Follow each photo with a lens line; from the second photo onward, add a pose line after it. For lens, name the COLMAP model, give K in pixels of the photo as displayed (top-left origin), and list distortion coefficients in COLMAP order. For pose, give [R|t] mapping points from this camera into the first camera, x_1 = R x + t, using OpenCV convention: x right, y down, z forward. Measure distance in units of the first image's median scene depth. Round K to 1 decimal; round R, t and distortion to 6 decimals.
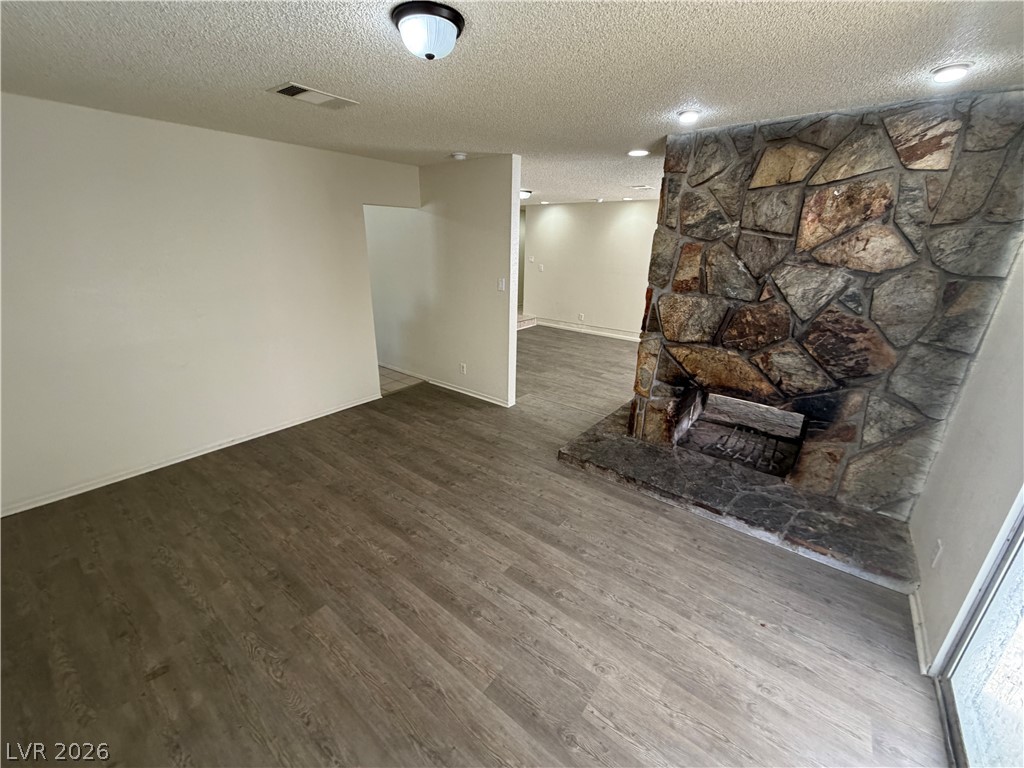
lens RADIAL K [[407.9, 0, 509.2], [0, 407.9, 387.0], [0, 0, 1]] dist [0.000241, 0.000352]
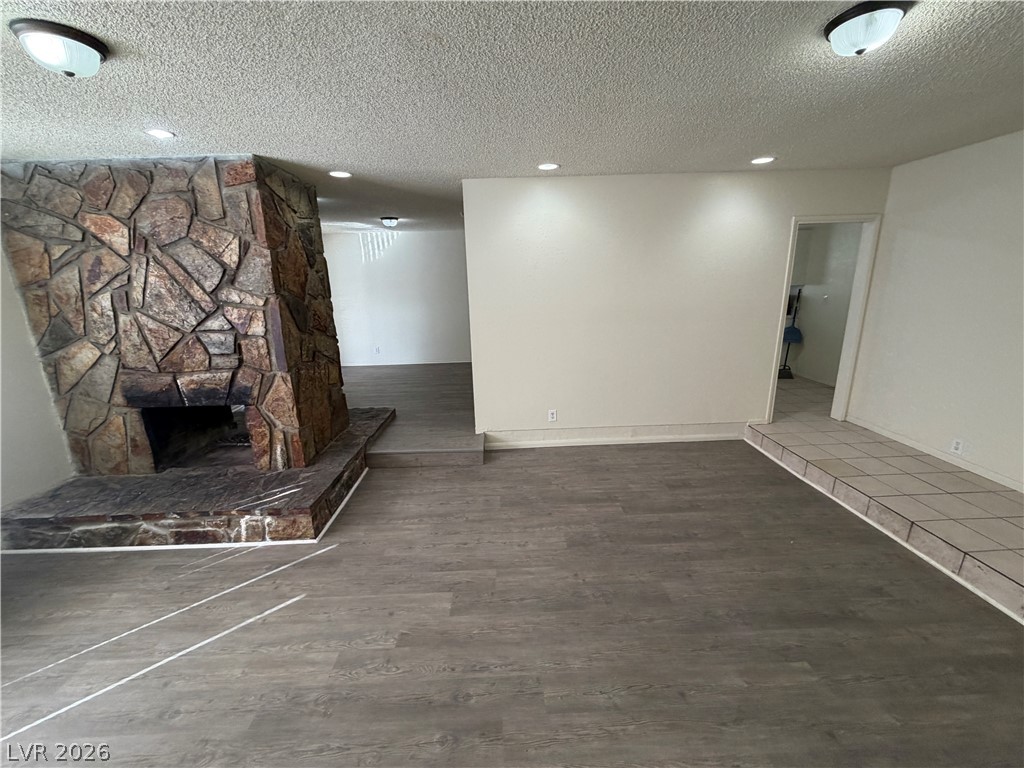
lens RADIAL K [[407.9, 0, 510.0], [0, 407.9, 385.4], [0, 0, 1]] dist [0.000241, 0.000352]
pose [[-0.769190, 0.165586, -0.617194, 0.879564], [-0.203764, 0.851870, 0.482491, -0.888965], [0.605663, 0.496889, -0.621509, 2.682943]]
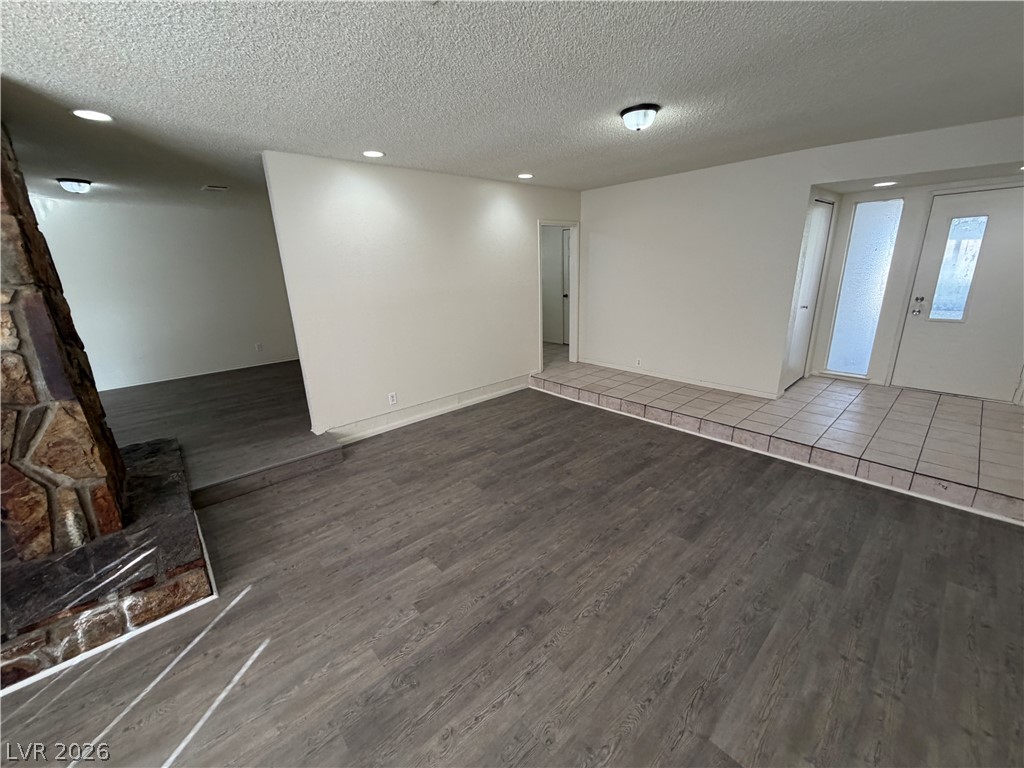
lens RADIAL K [[407.9, 0, 509.3], [0, 407.9, 386.0], [0, 0, 1]] dist [0.000241, 0.000352]
pose [[-0.172066, 0.273990, -0.946215, 1.247546], [-0.308199, 0.897346, 0.315885, -0.764070], [0.935632, 0.345976, -0.069959, 2.391518]]
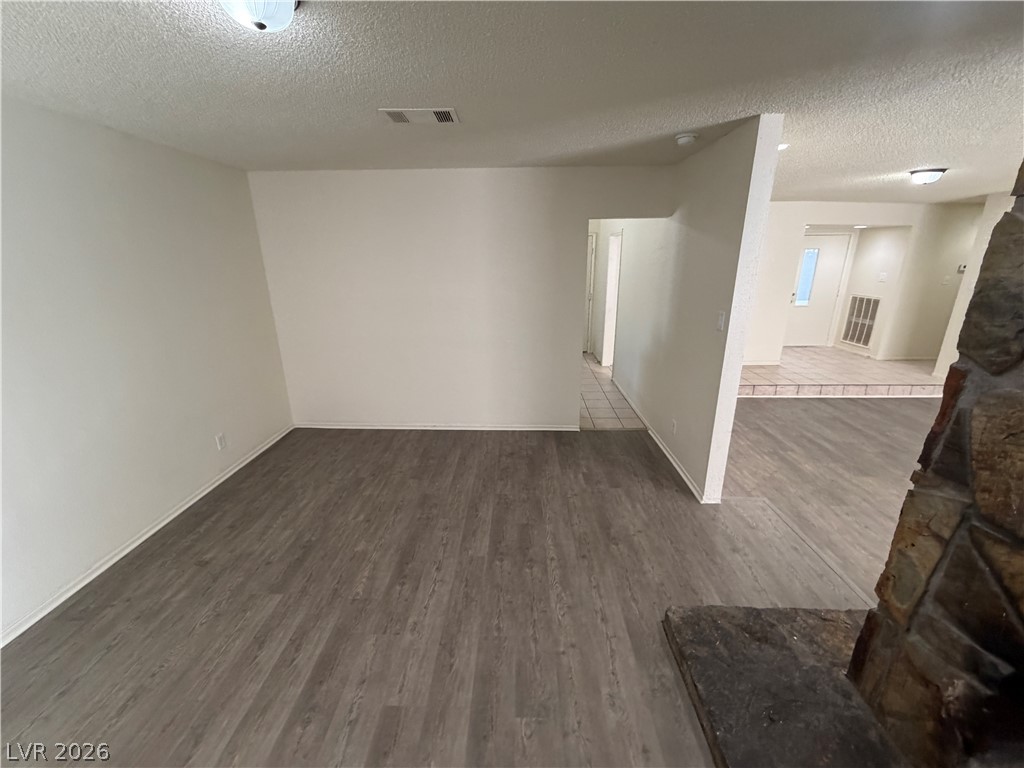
lens RADIAL K [[407.9, 0, 509.3], [0, 407.9, 386.2], [0, 0, 1]] dist [0.000241, 0.000352]
pose [[0.599485, 0.222055, -0.768966, 0.462087], [-0.257039, 0.963266, 0.077776, -0.173200], [0.757990, 0.151029, 0.634541, 0.521246]]
